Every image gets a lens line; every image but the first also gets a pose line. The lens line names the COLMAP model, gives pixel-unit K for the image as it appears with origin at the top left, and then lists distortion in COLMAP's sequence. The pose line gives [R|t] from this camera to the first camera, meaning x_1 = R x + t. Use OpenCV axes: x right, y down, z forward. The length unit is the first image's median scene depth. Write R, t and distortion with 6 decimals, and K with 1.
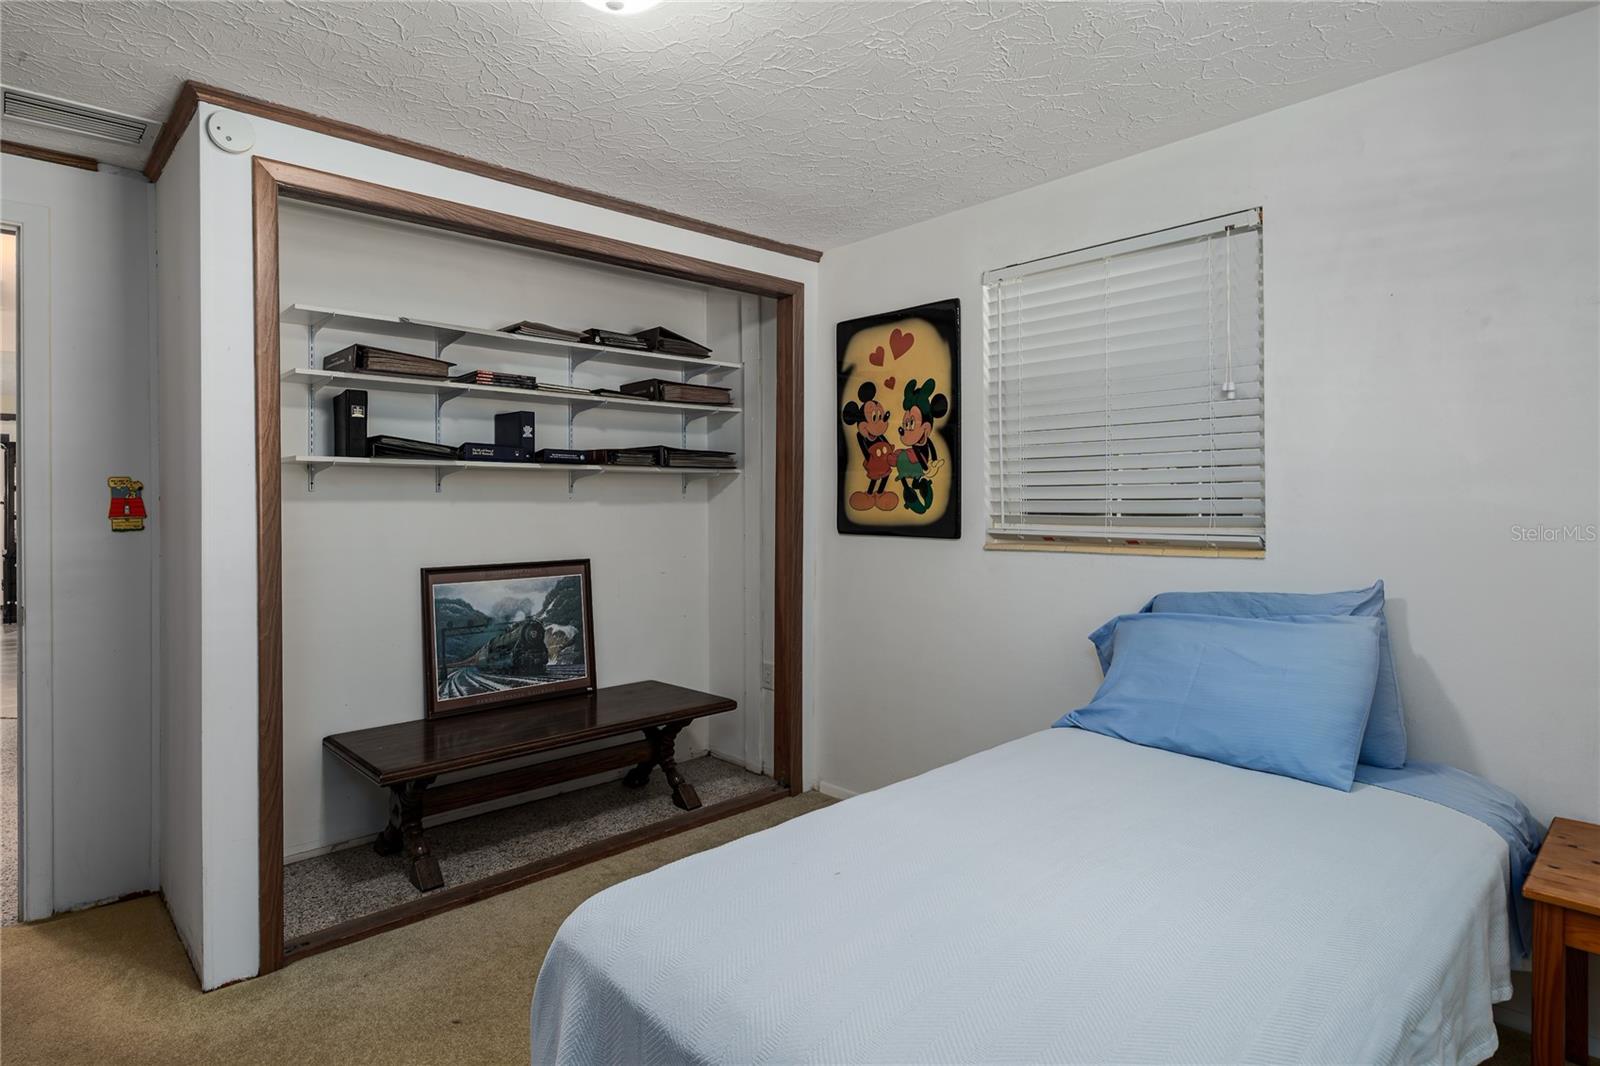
lens RADIAL K [[863.7, 0, 791.7], [0, 863.7, 507.4], [0, 0, 1]] dist [-0.003680, 0.000132]
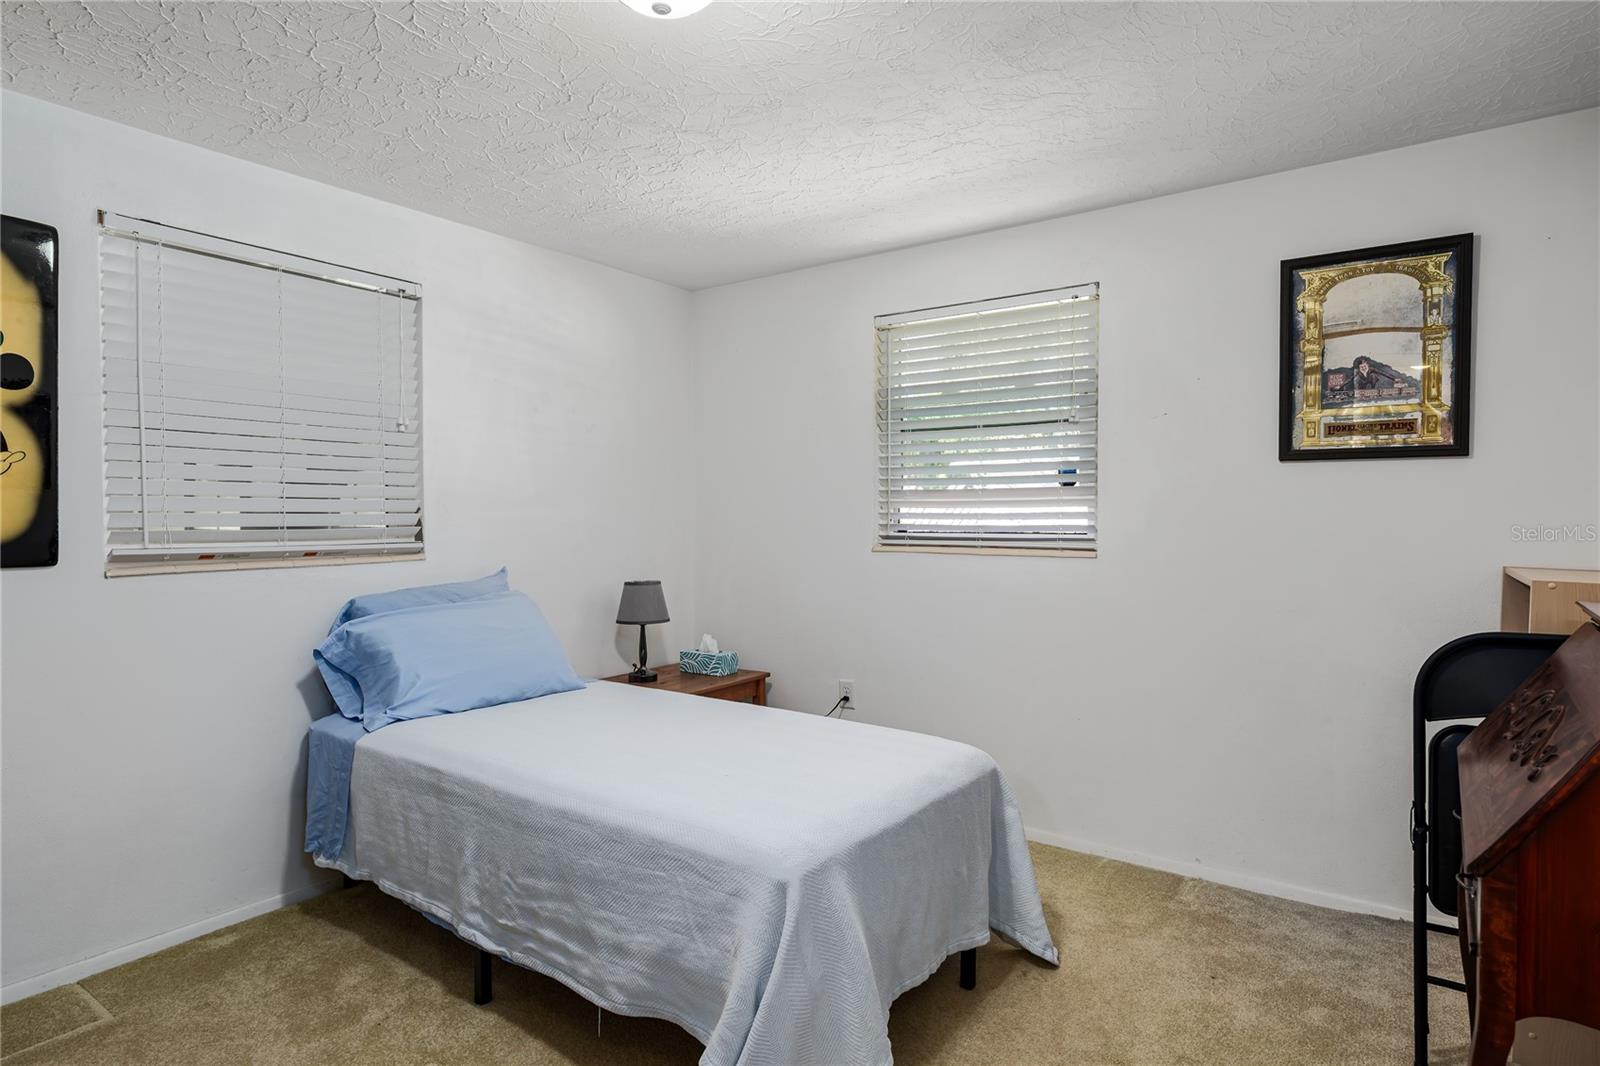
lens RADIAL K [[863.7, 0, 799.3], [0, 863.7, 527.5], [0, 0, 1]] dist [-0.003680, 0.000132]
pose [[-0.195203, -0.003895, 0.980755, -0.757885], [0.010286, 0.999929, 0.006018, 0.008760], [-0.980709, 0.011263, -0.195149, 0.649665]]
